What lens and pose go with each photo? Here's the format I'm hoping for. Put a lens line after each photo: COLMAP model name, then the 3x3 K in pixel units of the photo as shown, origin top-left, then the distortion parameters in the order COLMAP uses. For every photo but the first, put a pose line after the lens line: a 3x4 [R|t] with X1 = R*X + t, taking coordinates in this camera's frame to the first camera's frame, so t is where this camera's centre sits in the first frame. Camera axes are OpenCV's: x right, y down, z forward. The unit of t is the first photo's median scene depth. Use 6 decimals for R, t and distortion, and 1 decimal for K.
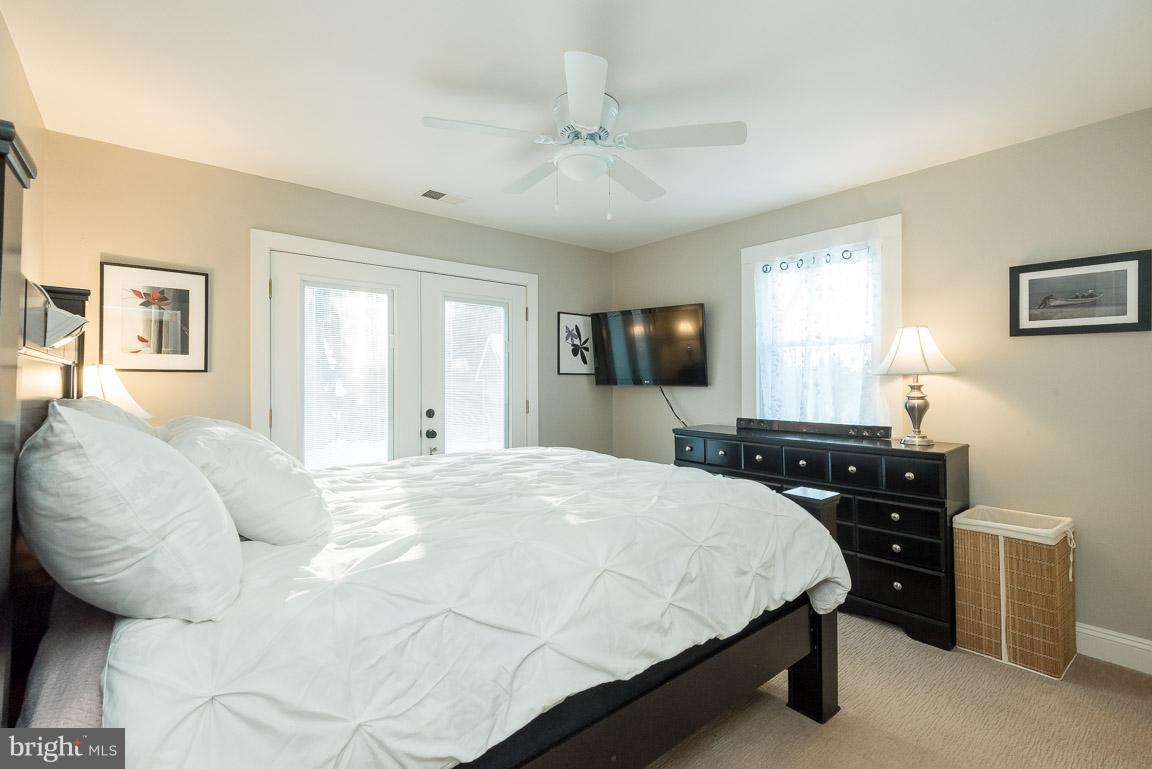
lens RADIAL K [[521.0, 0, 574.0], [0, 521.0, 386.2], [0, 0, 1]] dist [0.010720, -0.006849]
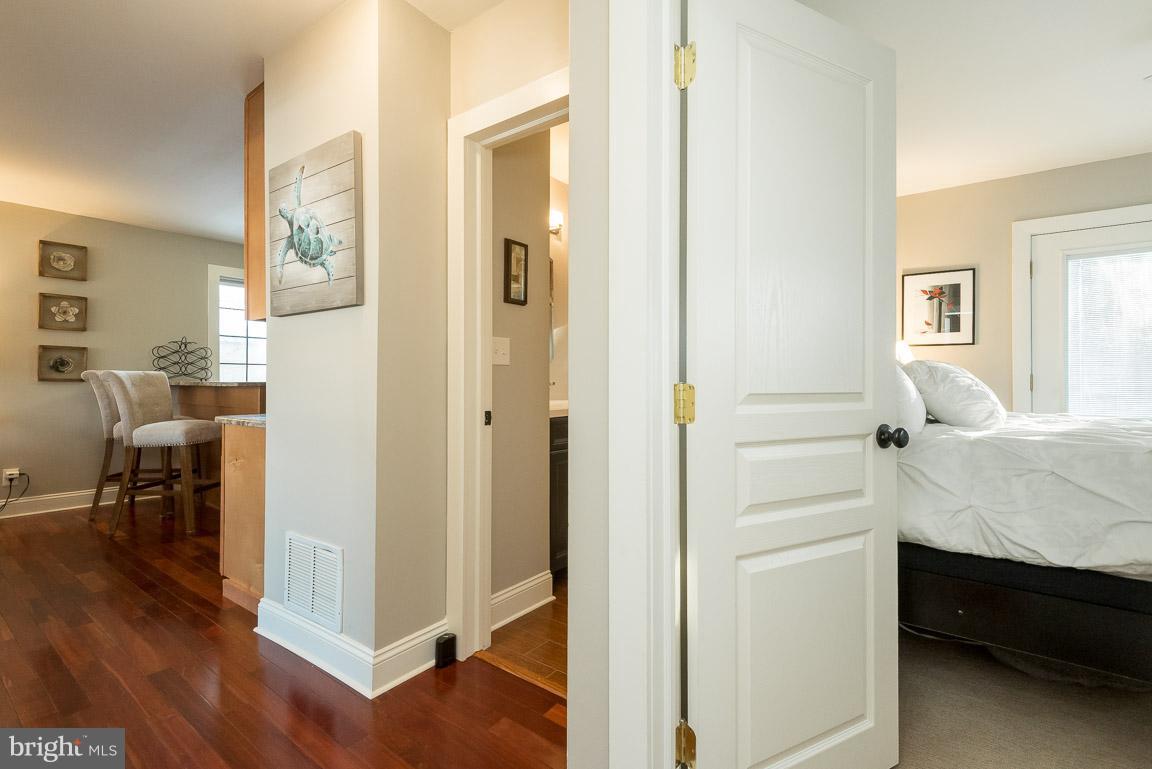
lens RADIAL K [[521.0, 0, 587.9], [0, 521.0, 370.5], [0, 0, 1]] dist [0.010720, -0.006849]
pose [[0.237359, -0.013428, -0.971329, 0.327773], [-0.009508, 0.999824, -0.016145, 0.068352], [0.971376, 0.013068, 0.237189, -0.230377]]
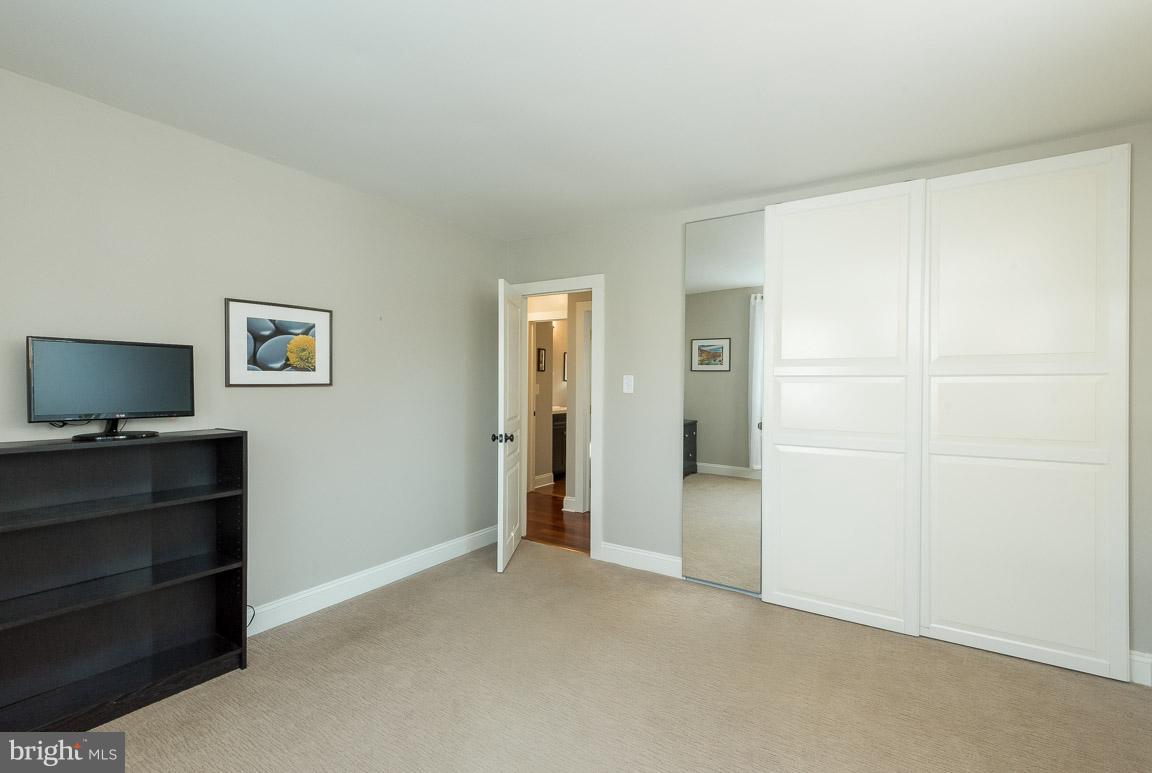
lens RADIAL K [[521.0, 0, 574.5], [0, 521.0, 385.6], [0, 0, 1]] dist [0.010720, -0.006849]
pose [[0.273024, 0.014133, -0.961903, 1.796910], [-0.008752, 0.999887, 0.012207, -0.024885], [0.961967, 0.005085, 0.273117, -0.651621]]
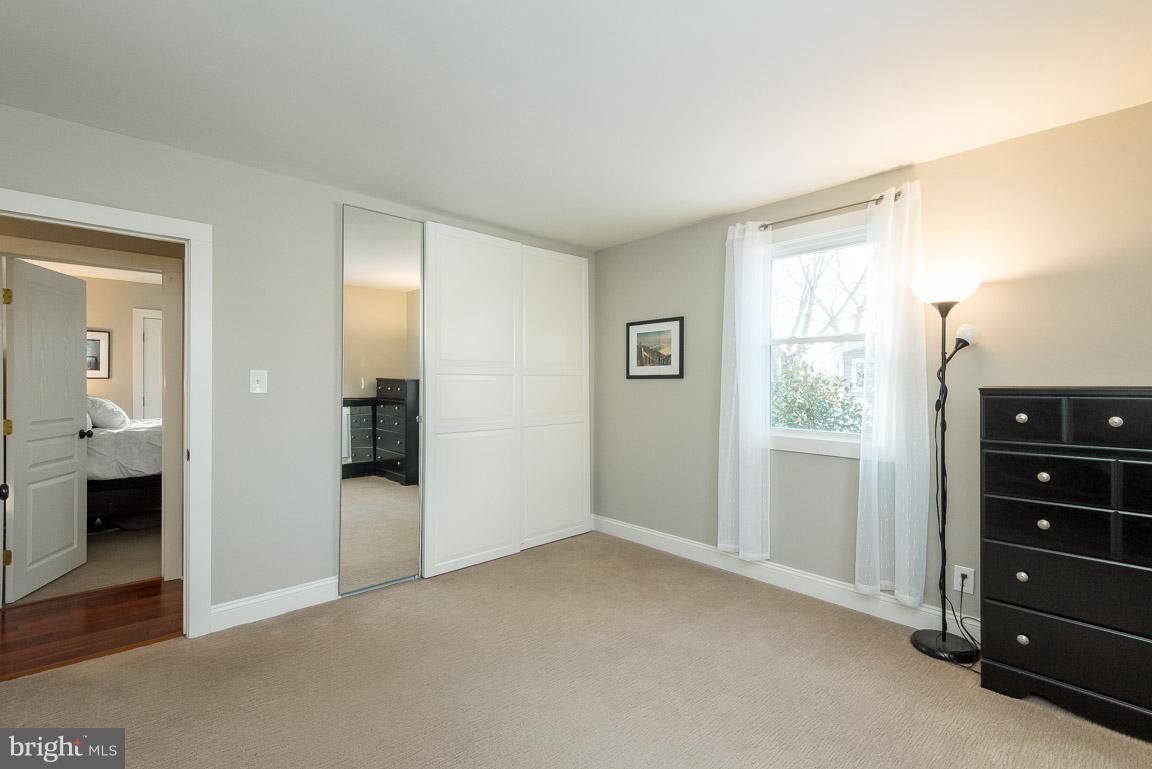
lens RADIAL K [[521.0, 0, 575.6], [0, 521.0, 388.8], [0, 0, 1]] dist [0.010720, -0.006849]
pose [[0.998563, 0.005636, 0.053298, 1.087023], [-0.005880, 0.999973, 0.004435, -0.006998], [-0.053271, -0.004742, 0.998569, -1.231749]]
